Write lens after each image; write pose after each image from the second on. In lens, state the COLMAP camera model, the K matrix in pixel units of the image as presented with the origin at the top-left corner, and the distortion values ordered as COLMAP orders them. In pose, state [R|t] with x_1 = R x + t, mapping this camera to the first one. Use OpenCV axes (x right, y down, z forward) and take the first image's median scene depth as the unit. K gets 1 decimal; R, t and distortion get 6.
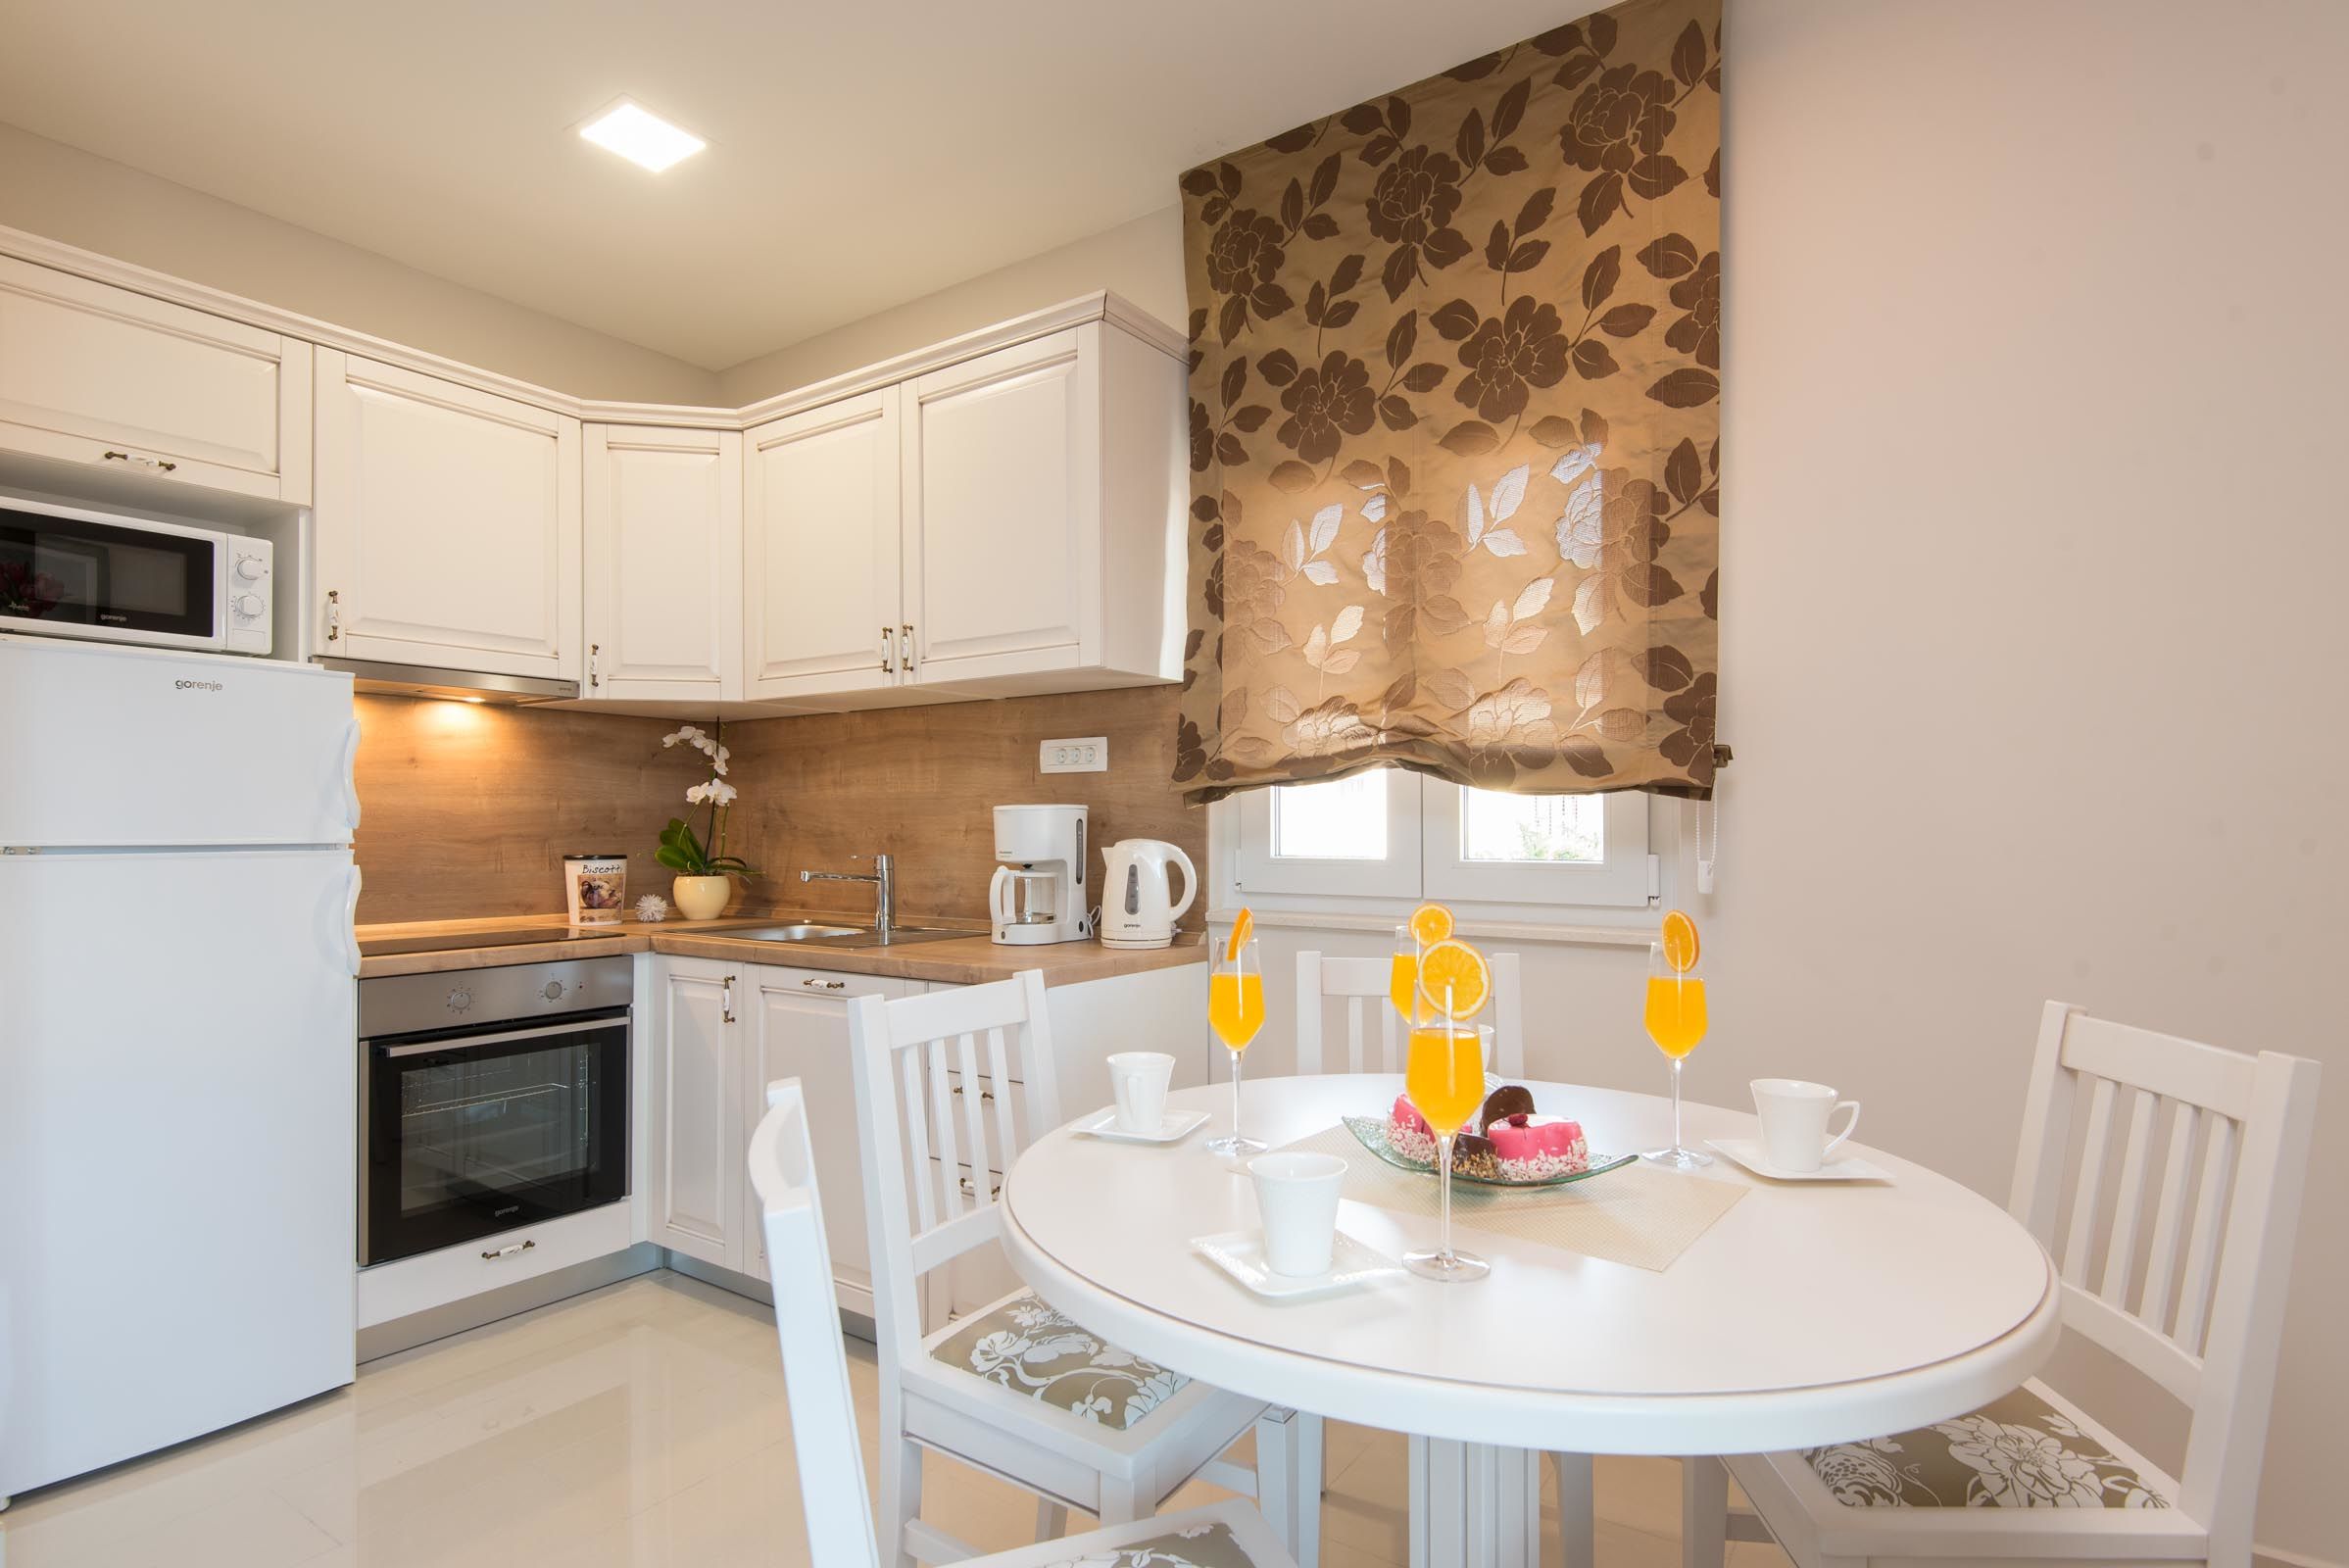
lens RADIAL K [[1199.3, 0, 1189.0], [0, 1199.3, 807.4], [0, 0, 1]] dist [-0.007112, -0.005367]
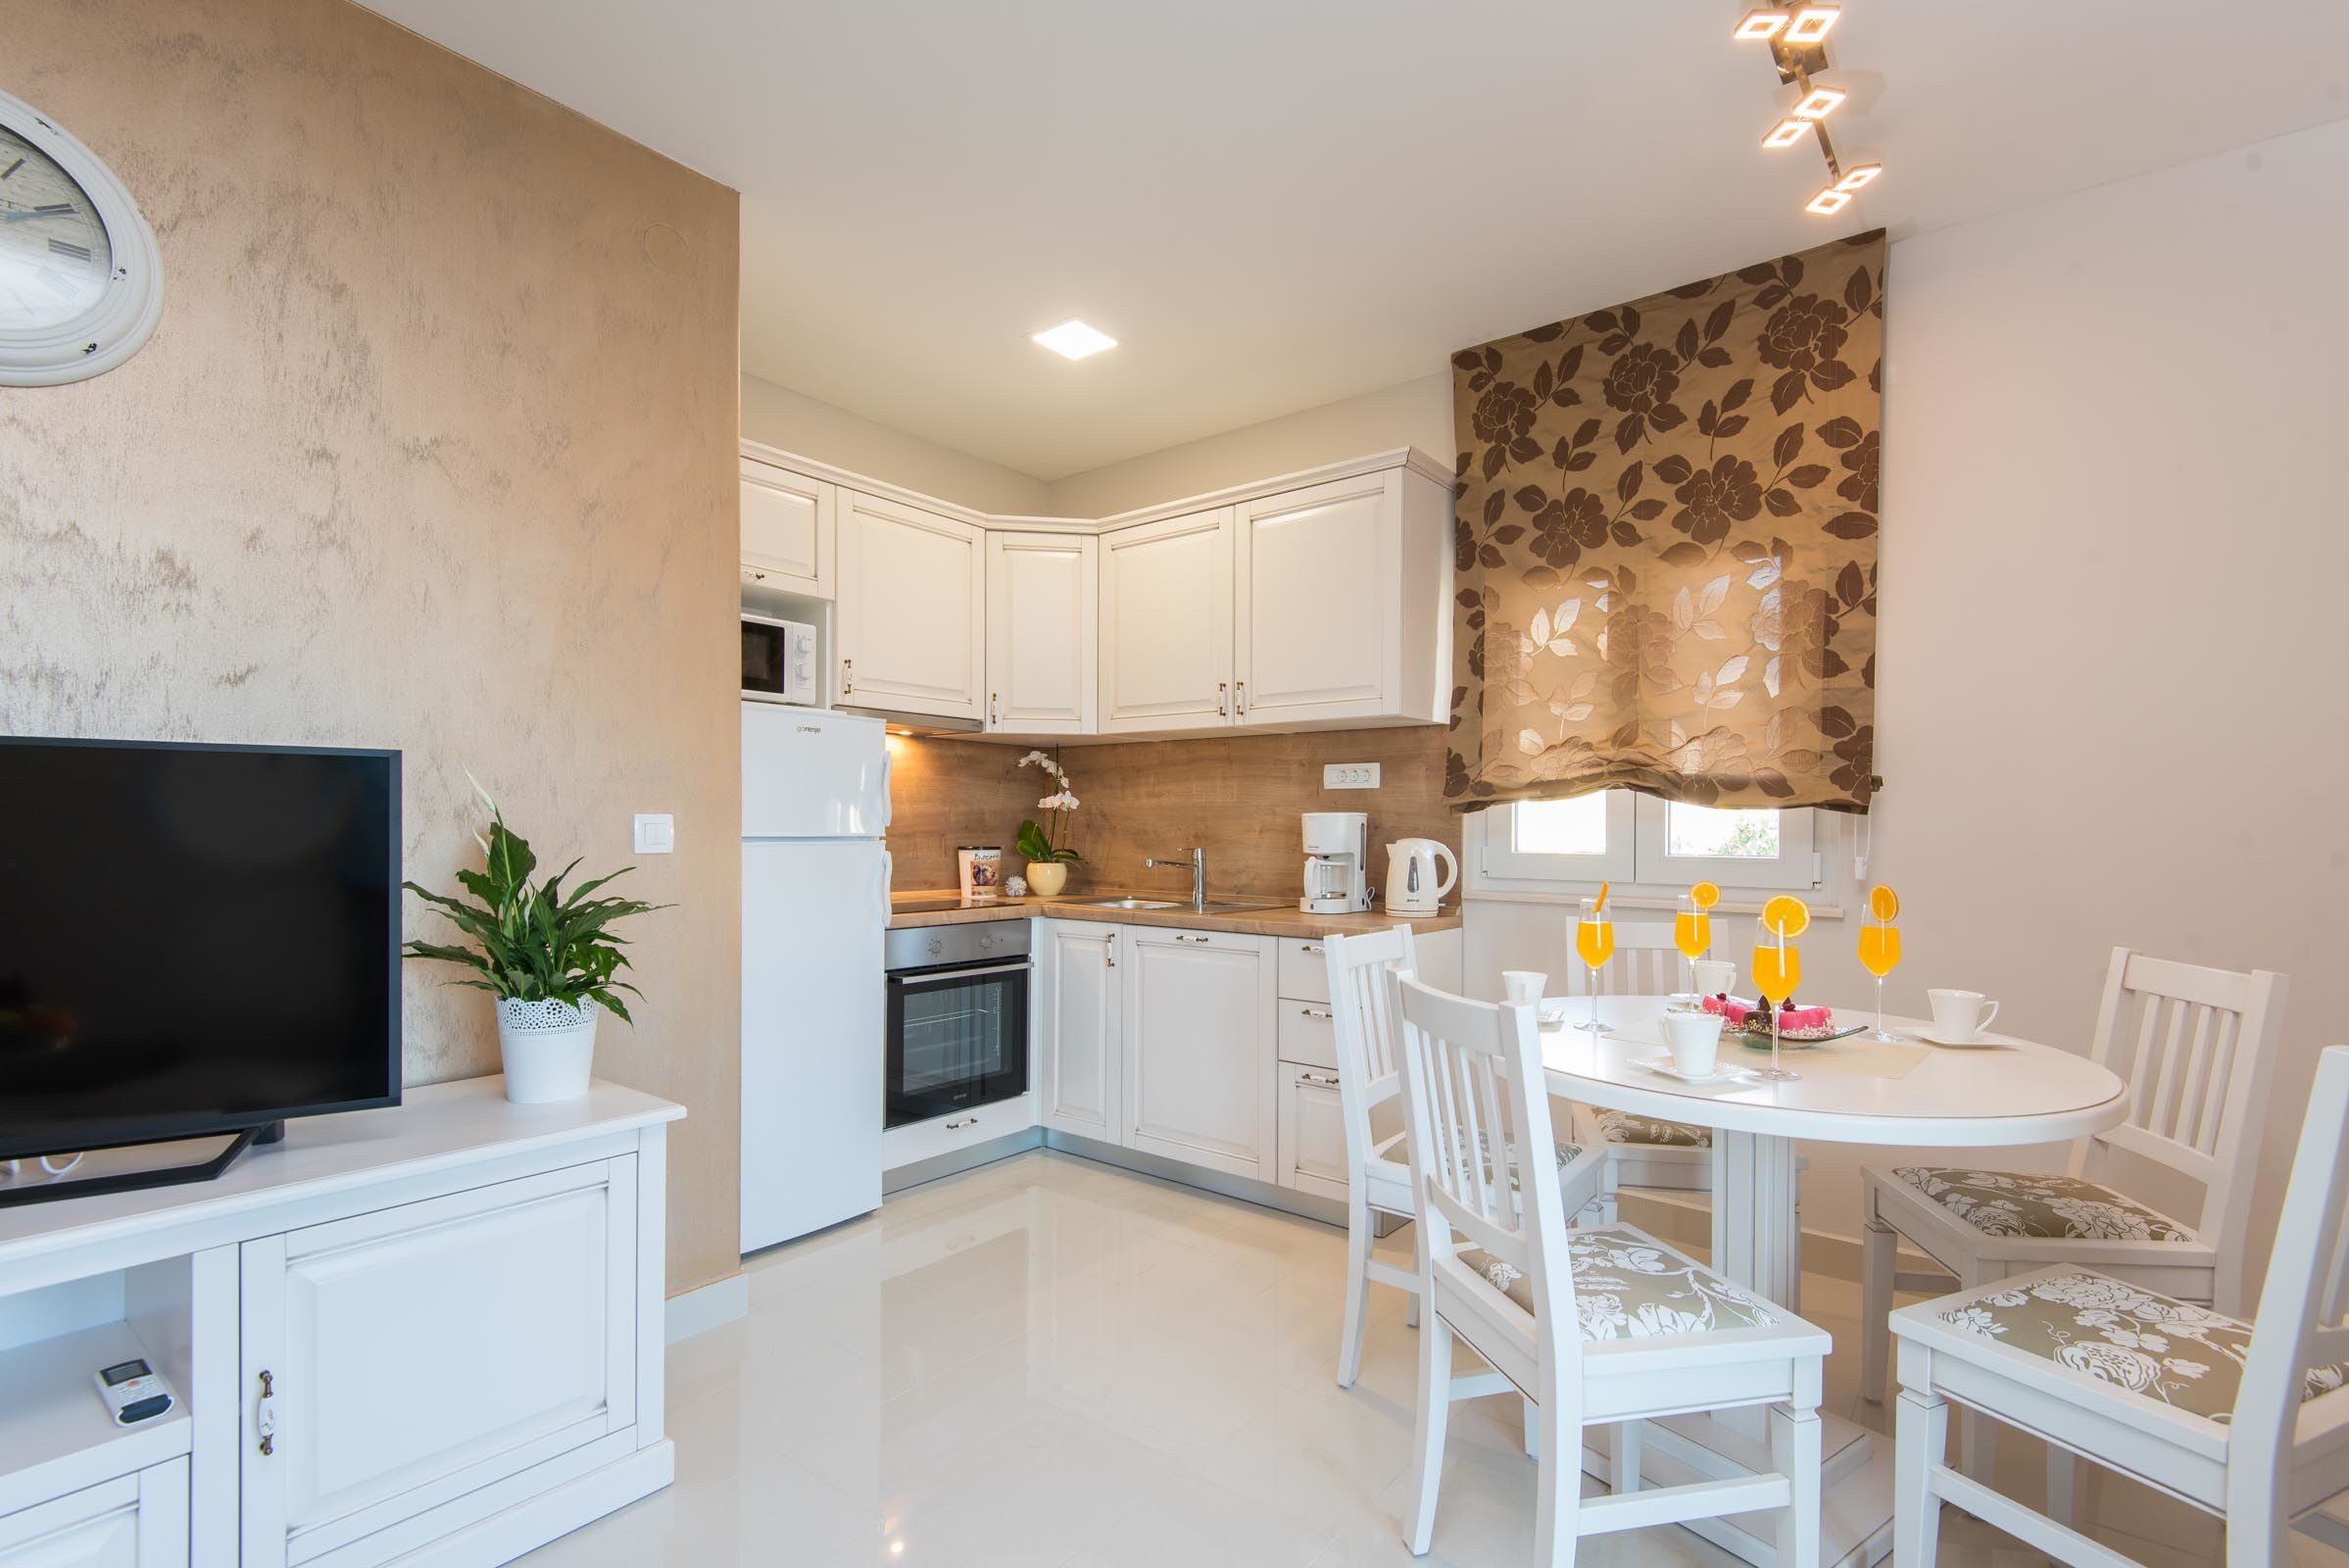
lens RADIAL K [[1067.5, 0, 1211.8], [0, 1067.5, 827.9], [0, 0, 1]] dist [-0.005648, -0.006233]
pose [[0.997845, 0.007499, -0.065183, -0.204447], [-0.006445, 0.999845, 0.016366, -0.004179], [0.065296, -0.015911, 0.997739, -0.251983]]
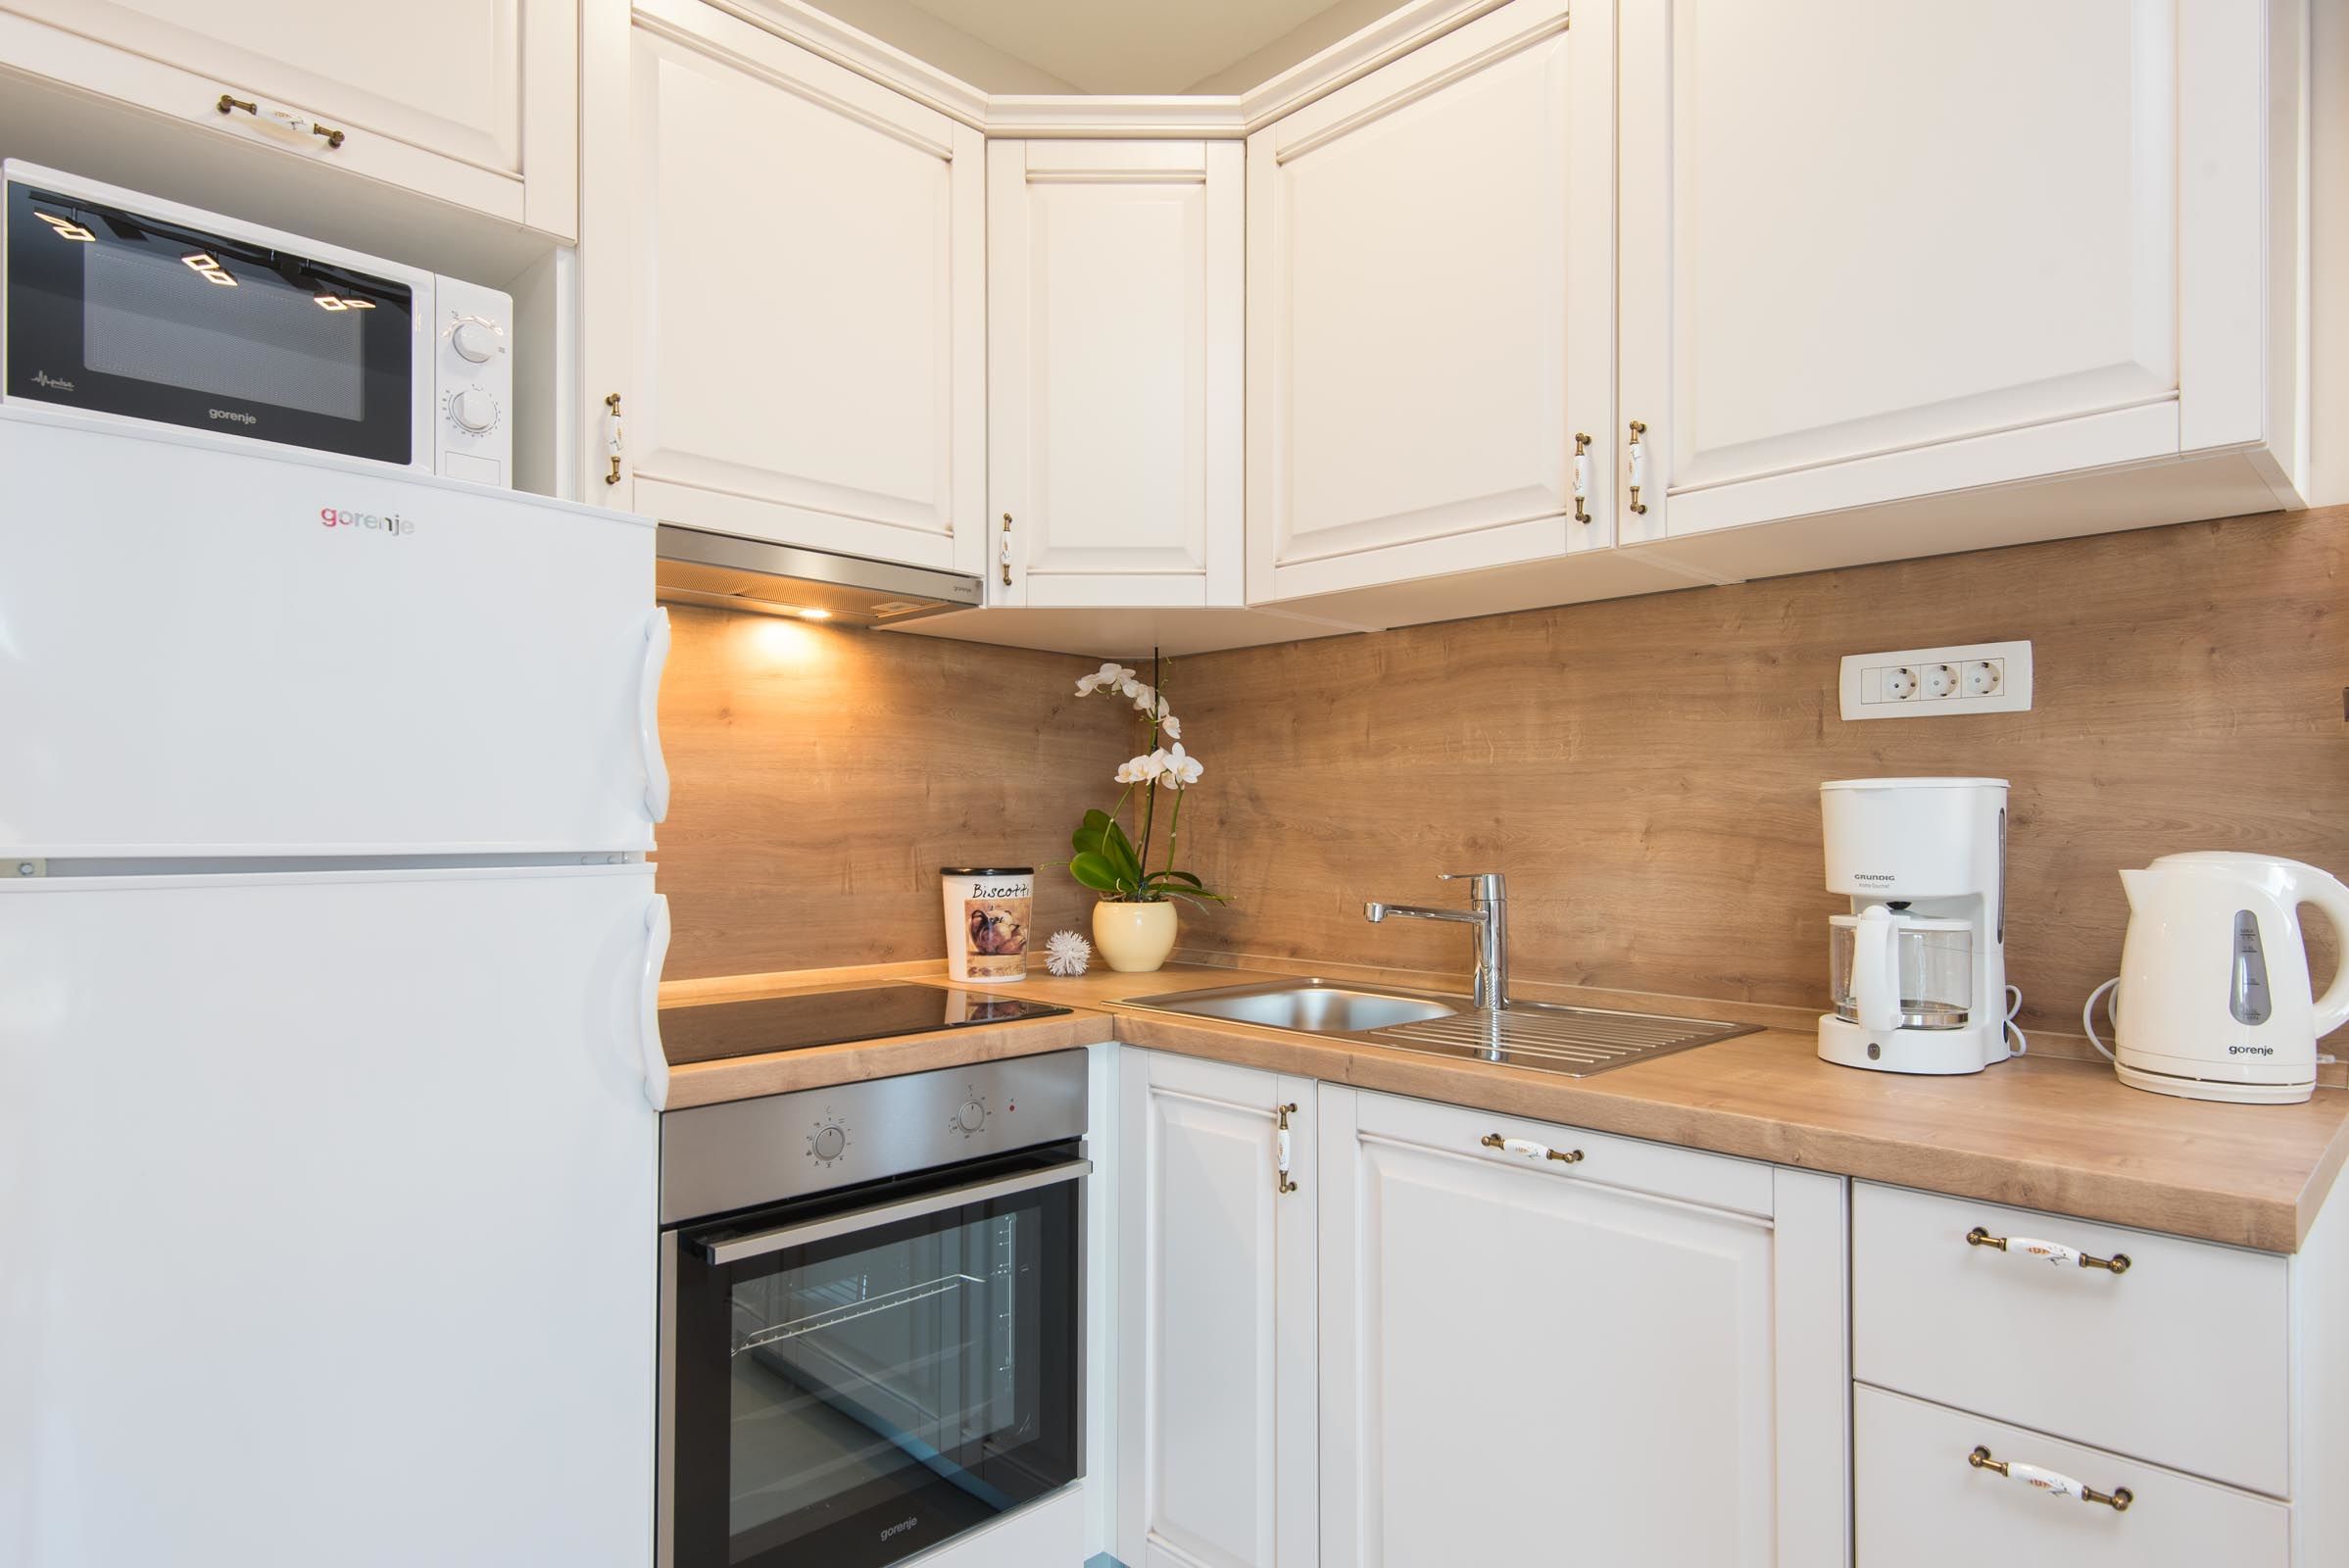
lens RADIAL K [[1330.7, 0, 1191.3], [0, 1330.7, 802.0], [0, 0, 1]] dist [0.009290, 0.000545]
pose [[0.980396, 0.000211, -0.197038, -0.339414], [-0.000642, 0.999998, -0.002124, 0.009442], [0.197037, 0.002208, 0.980394, 0.455333]]
